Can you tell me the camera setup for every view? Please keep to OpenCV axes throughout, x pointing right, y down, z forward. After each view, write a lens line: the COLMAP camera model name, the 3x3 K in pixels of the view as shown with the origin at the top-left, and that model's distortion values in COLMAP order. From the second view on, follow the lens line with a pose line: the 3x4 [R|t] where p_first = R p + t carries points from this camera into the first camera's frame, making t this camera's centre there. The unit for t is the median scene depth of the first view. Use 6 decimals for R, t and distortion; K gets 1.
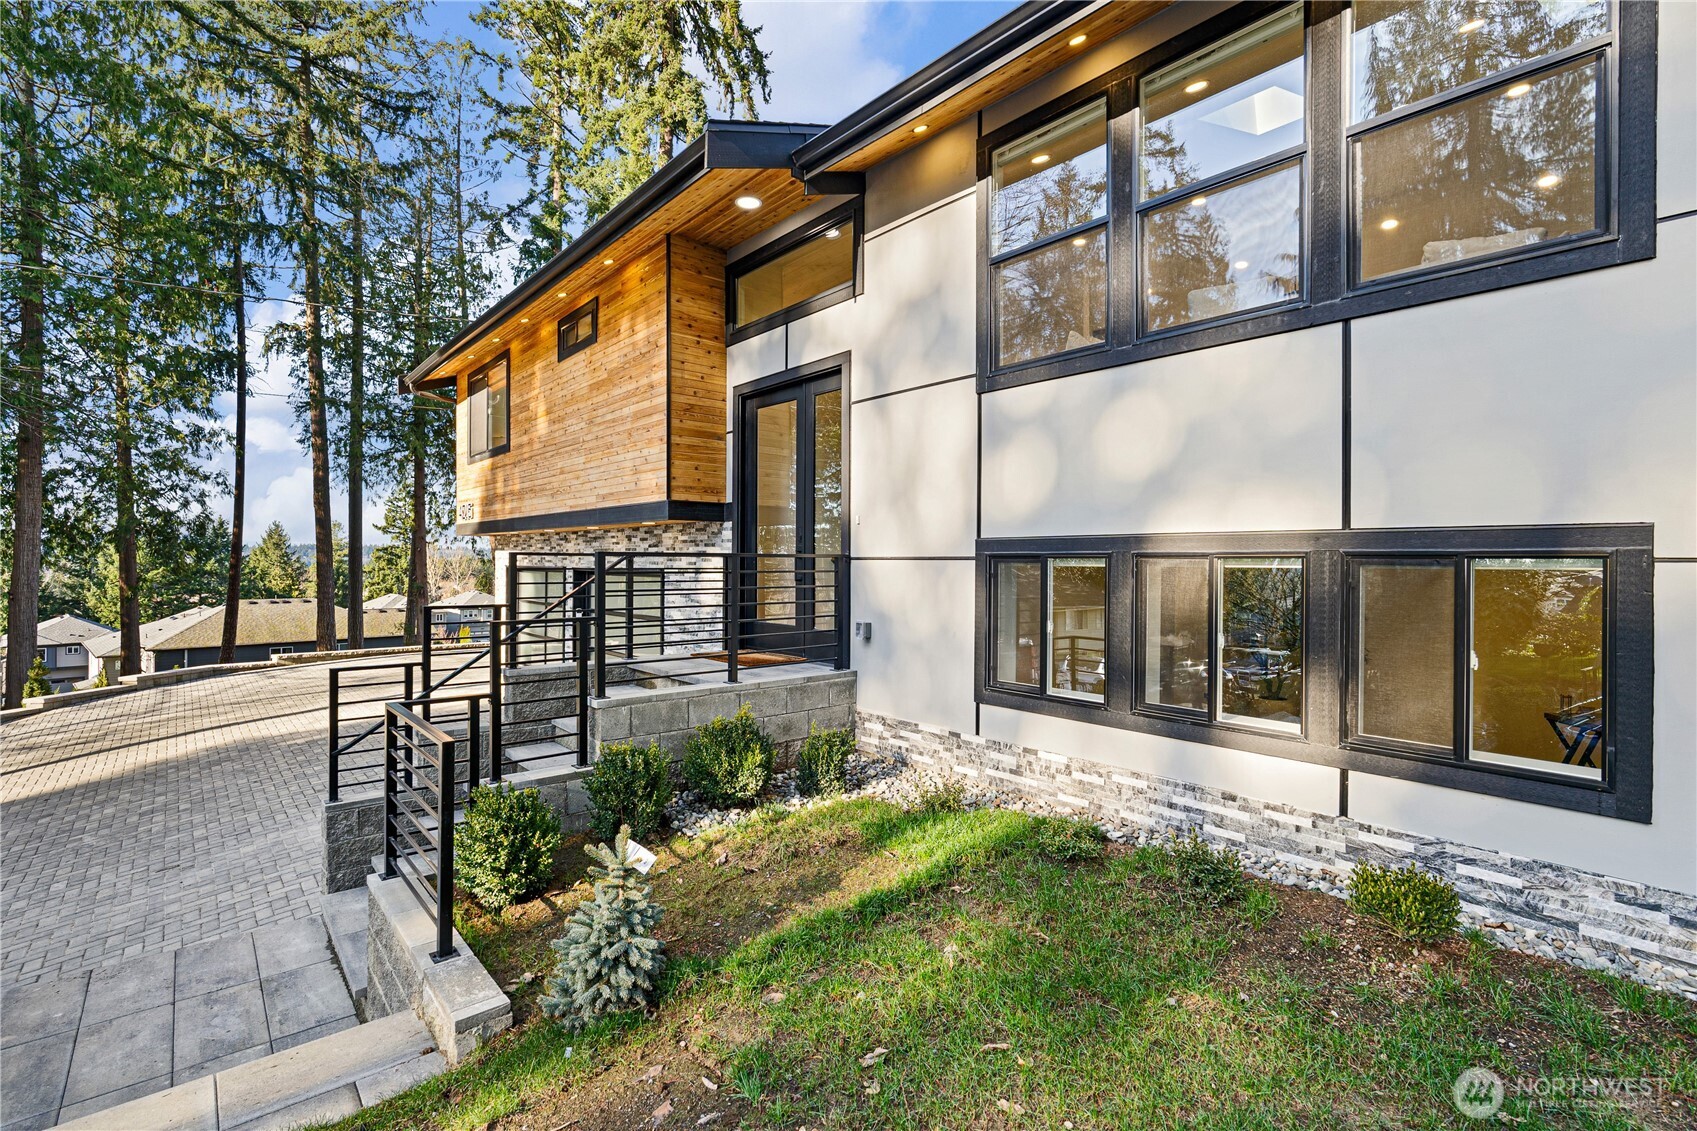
lens RADIAL K [[774.7, 0, 848.5], [0, 774.7, 565.5], [0, 0, 1]] dist [-0.000720, -0.000059]
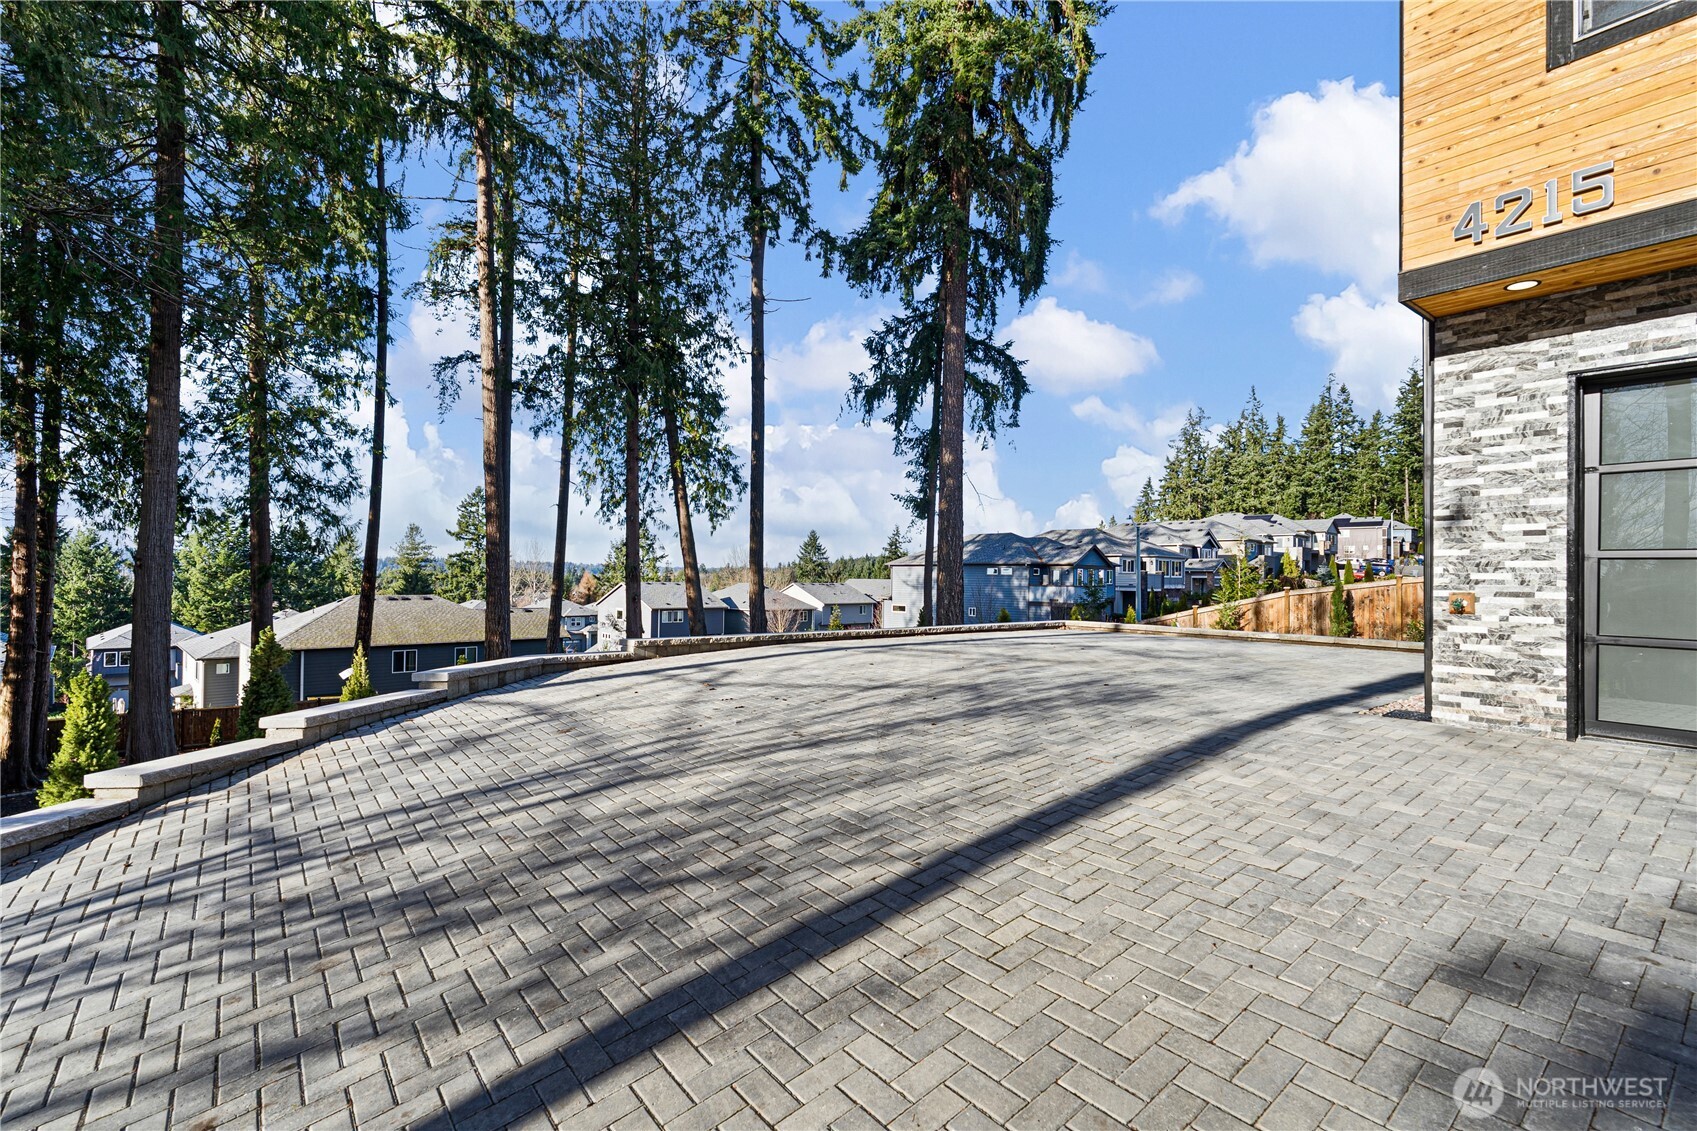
lens RADIAL K [[775.3, 0, 848.5], [0, 775.3, 574.5], [0, 0, 1]] dist [-0.000696, -0.000060]
pose [[0.998907, 0.005190, -0.046457, -0.214893], [-0.005602, 0.999946, -0.008759, 0.028255], [0.046409, 0.009010, 0.998882, 0.173223]]
